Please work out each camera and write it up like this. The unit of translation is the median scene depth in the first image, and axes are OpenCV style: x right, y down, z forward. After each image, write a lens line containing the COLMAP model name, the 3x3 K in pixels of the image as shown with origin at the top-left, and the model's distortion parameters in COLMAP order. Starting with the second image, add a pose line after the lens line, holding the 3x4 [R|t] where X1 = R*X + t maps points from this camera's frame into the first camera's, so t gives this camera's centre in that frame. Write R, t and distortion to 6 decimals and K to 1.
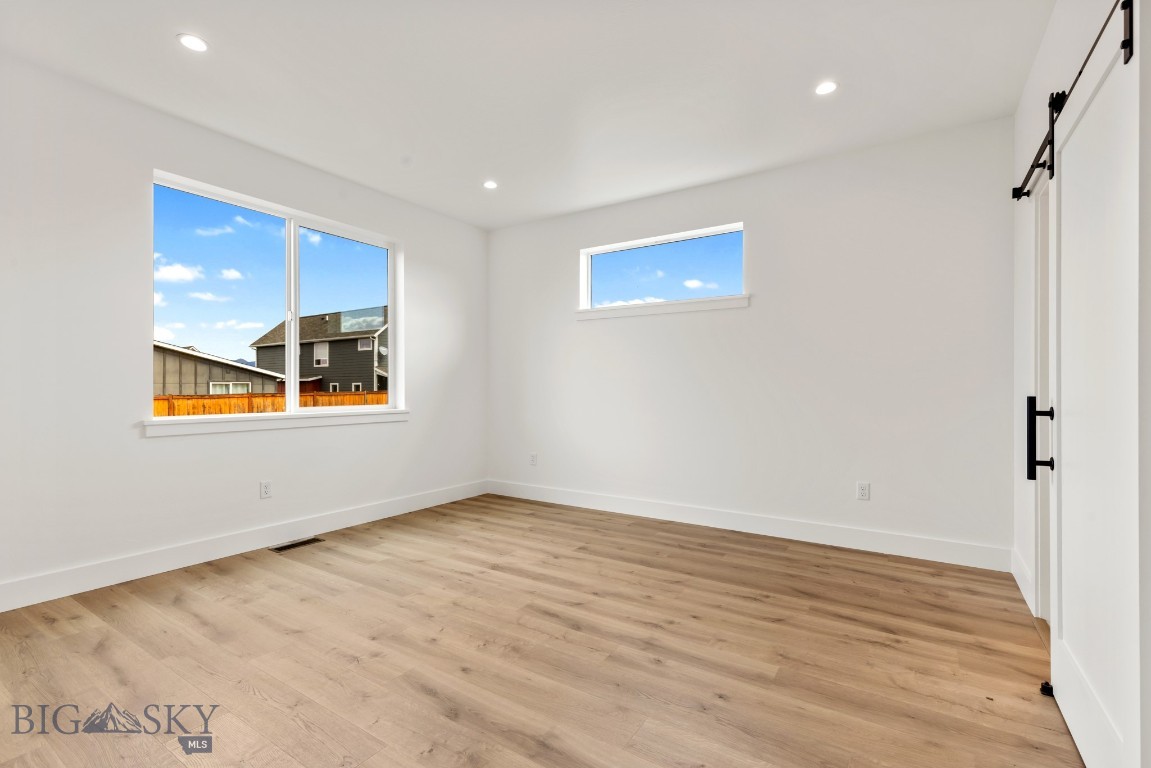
lens RADIAL K [[520.0, 0, 575.5], [0, 520.0, 384.0], [0, 0, 1]] dist [0.009945, -0.000094]
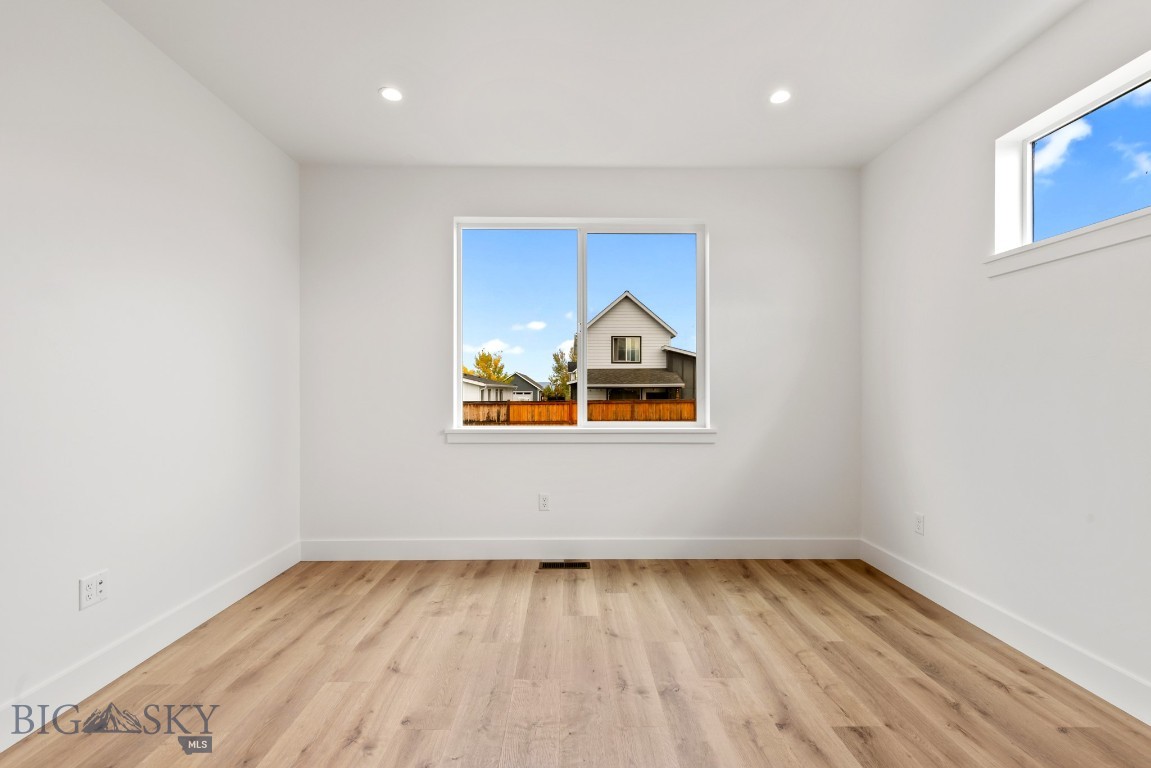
lens RADIAL K [[520.0, 0, 575.5], [0, 520.0, 384.0], [0, 0, 1]] dist [0.009945, -0.000094]
pose [[0.562215, -0.010186, -0.826928, 0.280776], [0.005975, 0.999948, -0.008255, -0.018601], [0.826969, -0.000299, 0.562247, 0.487313]]
